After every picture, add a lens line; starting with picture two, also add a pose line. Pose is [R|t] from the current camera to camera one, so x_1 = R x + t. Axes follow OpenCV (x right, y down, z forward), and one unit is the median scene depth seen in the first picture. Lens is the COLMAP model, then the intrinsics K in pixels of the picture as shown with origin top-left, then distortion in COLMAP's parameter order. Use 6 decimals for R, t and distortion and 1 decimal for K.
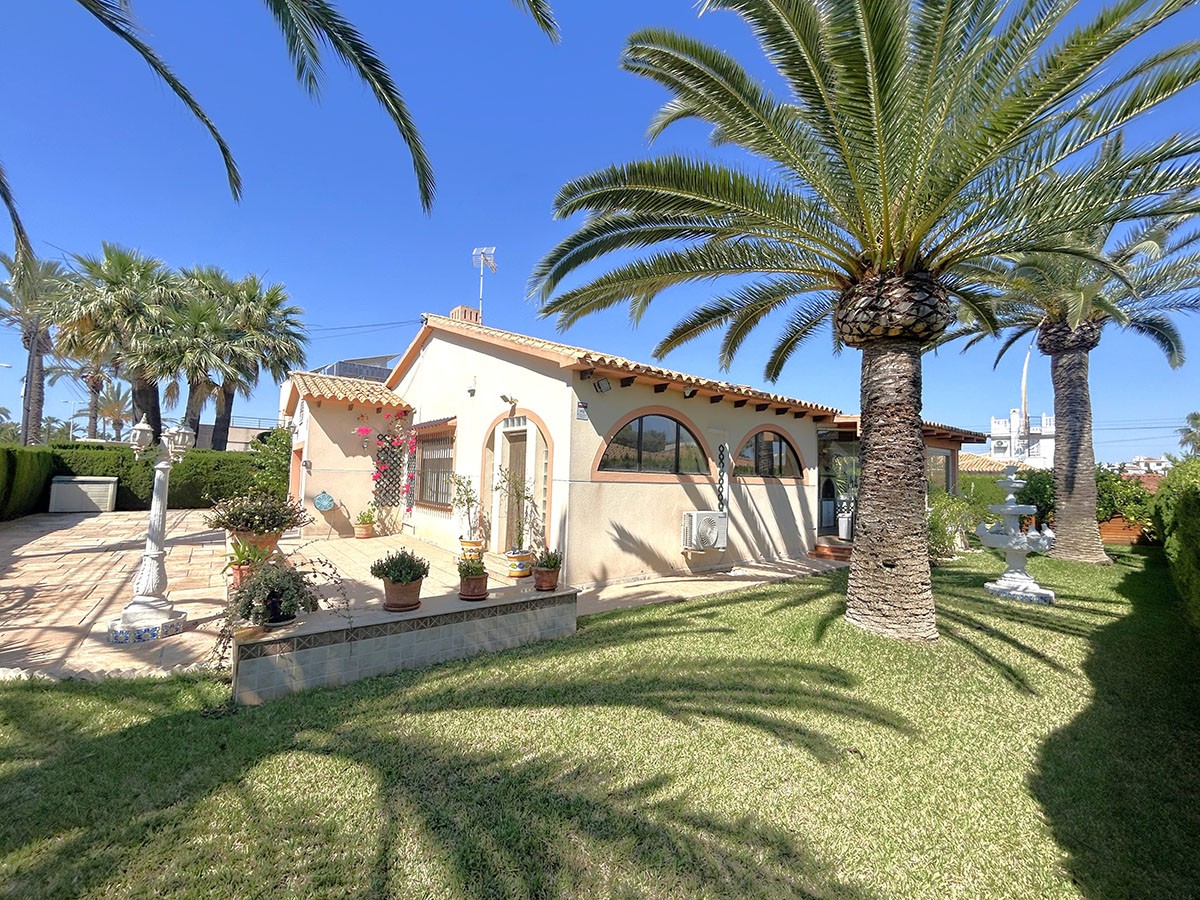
lens RADIAL K [[485.6, 0, 588.4], [0, 485.6, 442.5], [0, 0, 1]] dist [-0.002054, 0.000231]
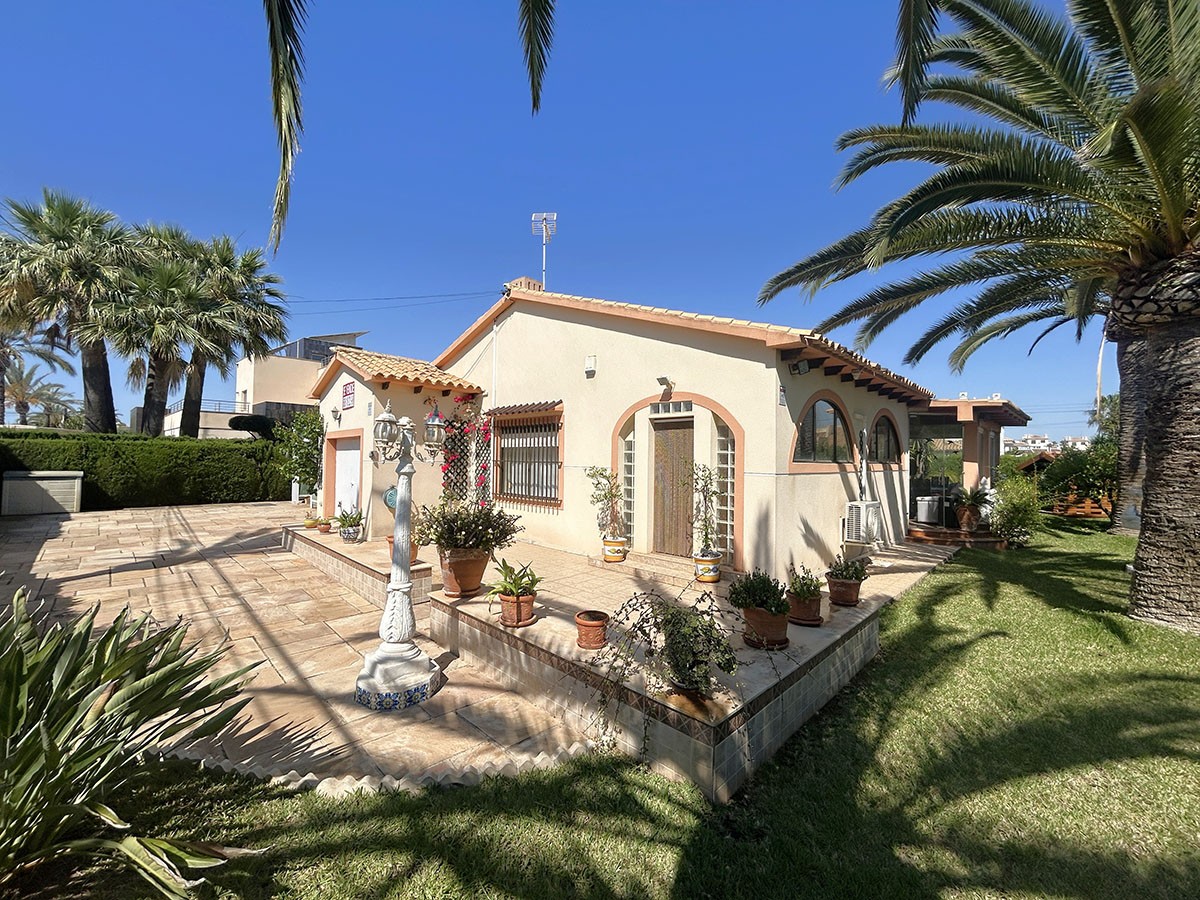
lens RADIAL K [[485.6, 0, 602.0], [0, 485.6, 444.4], [0, 0, 1]] dist [-0.002054, 0.000231]
pose [[0.992962, -0.009980, 0.118011, -0.270161], [0.005158, 0.999142, 0.041100, -0.008150], [-0.118320, -0.040202, 0.992161, 0.089143]]
